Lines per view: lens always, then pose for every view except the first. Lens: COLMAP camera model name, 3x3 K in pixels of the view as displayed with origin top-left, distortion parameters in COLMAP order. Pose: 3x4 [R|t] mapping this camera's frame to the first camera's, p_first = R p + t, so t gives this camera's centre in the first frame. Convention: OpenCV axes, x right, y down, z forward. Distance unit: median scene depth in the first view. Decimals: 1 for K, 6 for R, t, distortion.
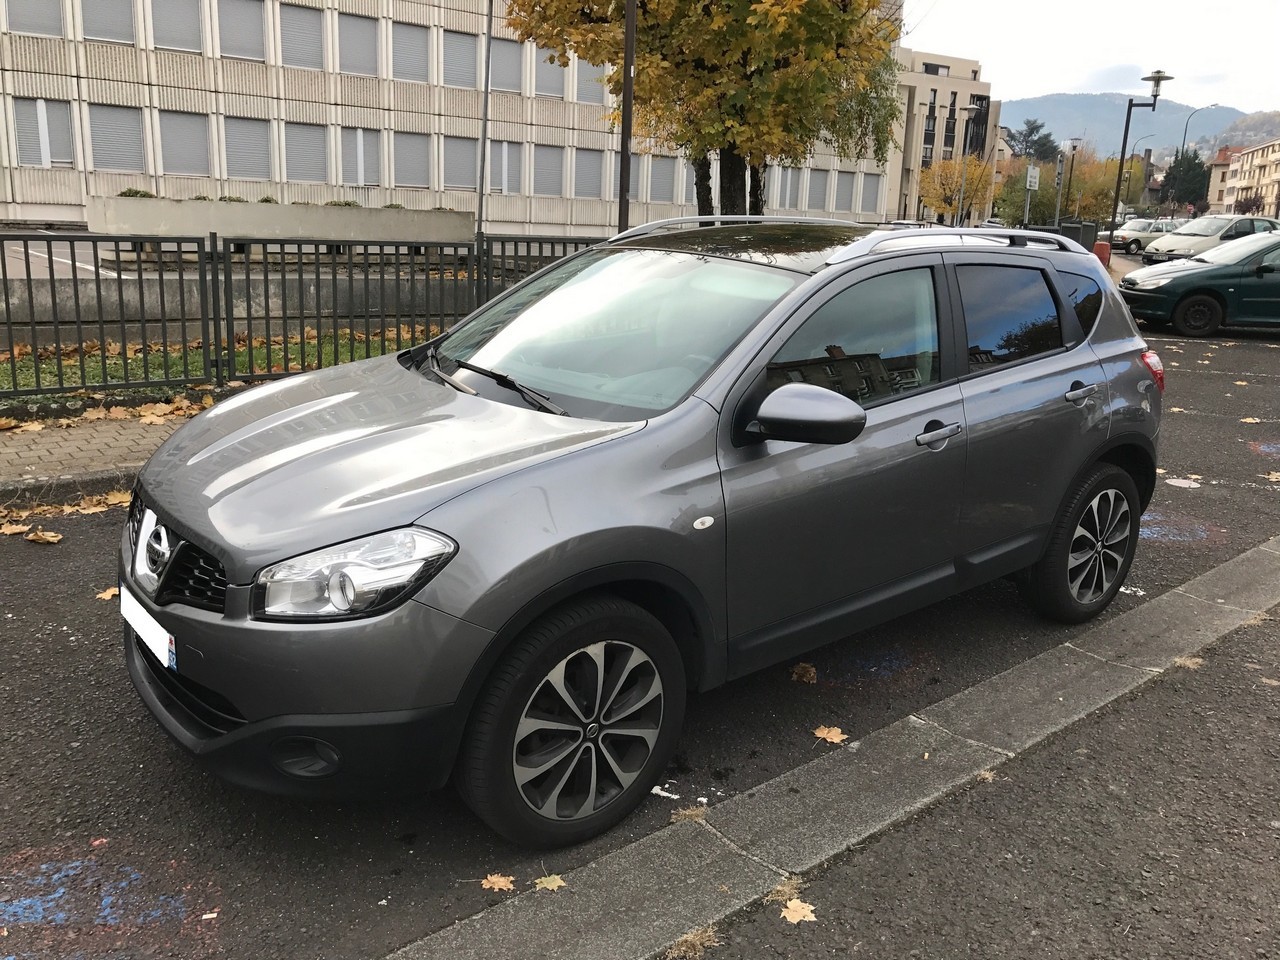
lens RADIAL K [[1046.9, 0, 636.5], [0, 1046.9, 473.7], [0, 0, 1]] dist [0.015228, 0.001731]
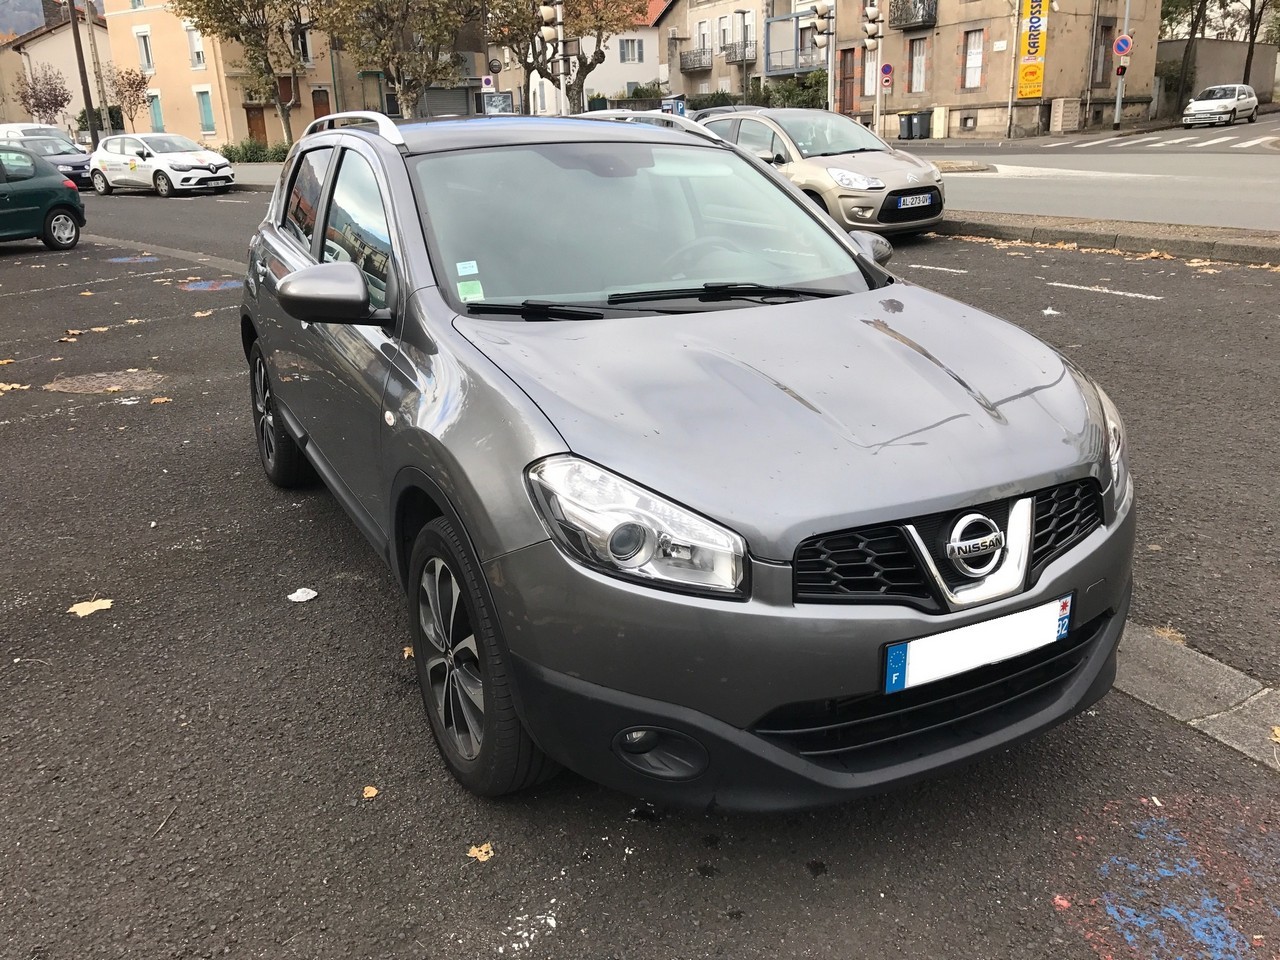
lens RADIAL K [[1046.9, 0, 636.5], [0, 1046.9, 473.7], [0, 0, 1]] dist [0.015228, 0.001731]
pose [[0.190609, -0.335762, 0.922460, -0.757009], [0.269788, 0.921421, 0.279637, -0.162136], [-0.943866, 0.195568, 0.266216, 0.653272]]
